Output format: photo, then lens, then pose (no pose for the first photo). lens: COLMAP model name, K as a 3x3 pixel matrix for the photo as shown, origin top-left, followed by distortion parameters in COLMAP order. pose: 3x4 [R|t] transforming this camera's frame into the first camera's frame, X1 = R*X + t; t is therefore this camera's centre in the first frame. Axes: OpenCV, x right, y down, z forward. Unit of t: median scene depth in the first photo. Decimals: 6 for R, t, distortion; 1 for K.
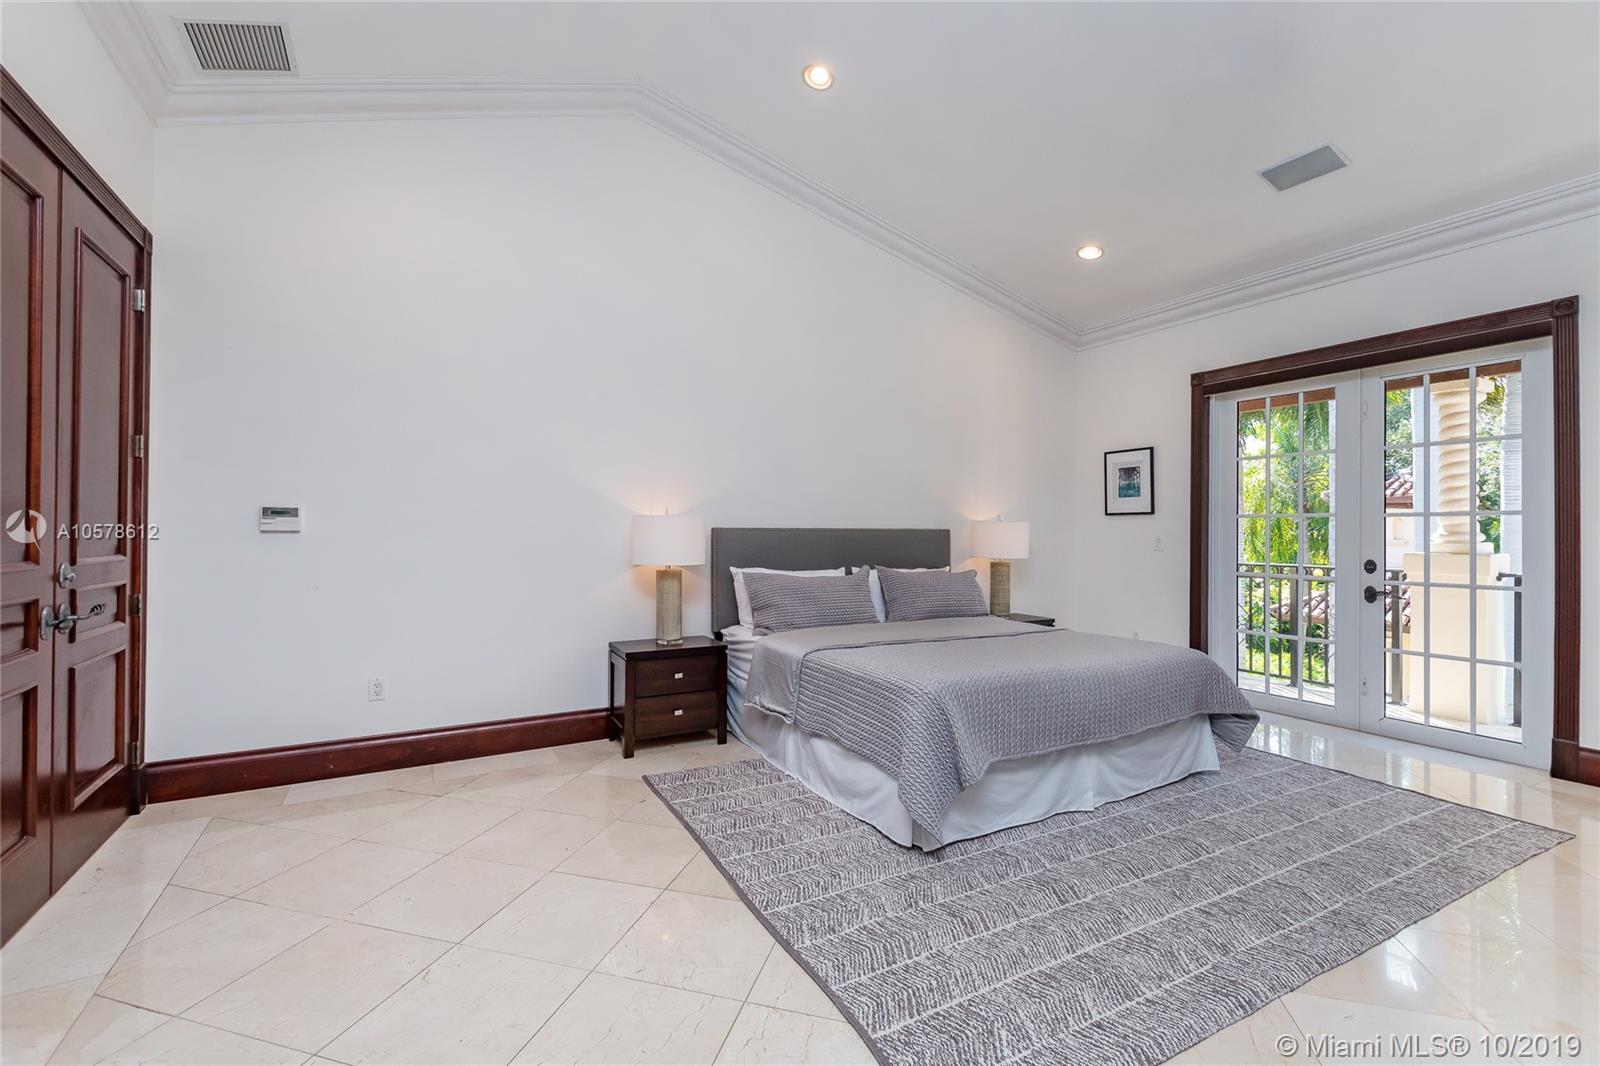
lens RADIAL K [[691.0, 0, 794.9], [0, 691.0, 535.8], [0, 0, 1]] dist [0.004301, 0.000205]
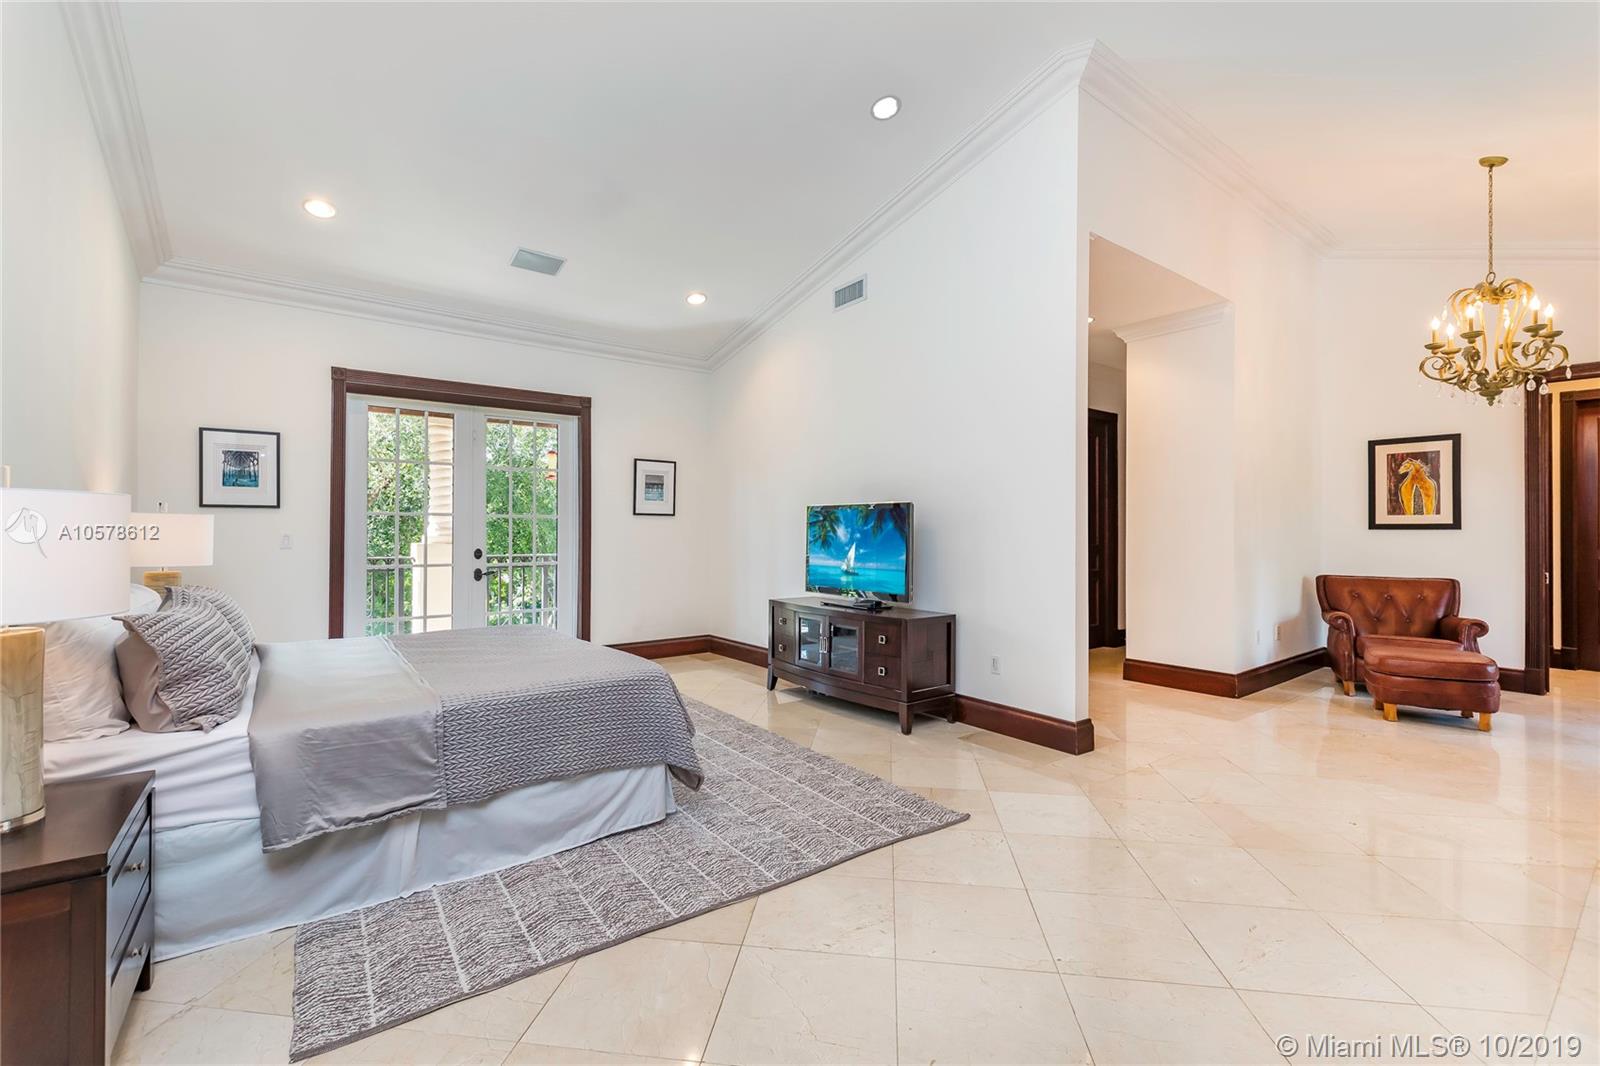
lens RADIAL K [[691.0, 0, 799.2], [0, 691.0, 524.5], [0, 0, 1]] dist [0.004301, 0.000205]
pose [[-0.151430, 0.004847, 0.988456, -0.698564], [0.004850, 0.999980, -0.004161, -0.004727], [-0.988456, 0.004164, -0.151451, 0.704212]]
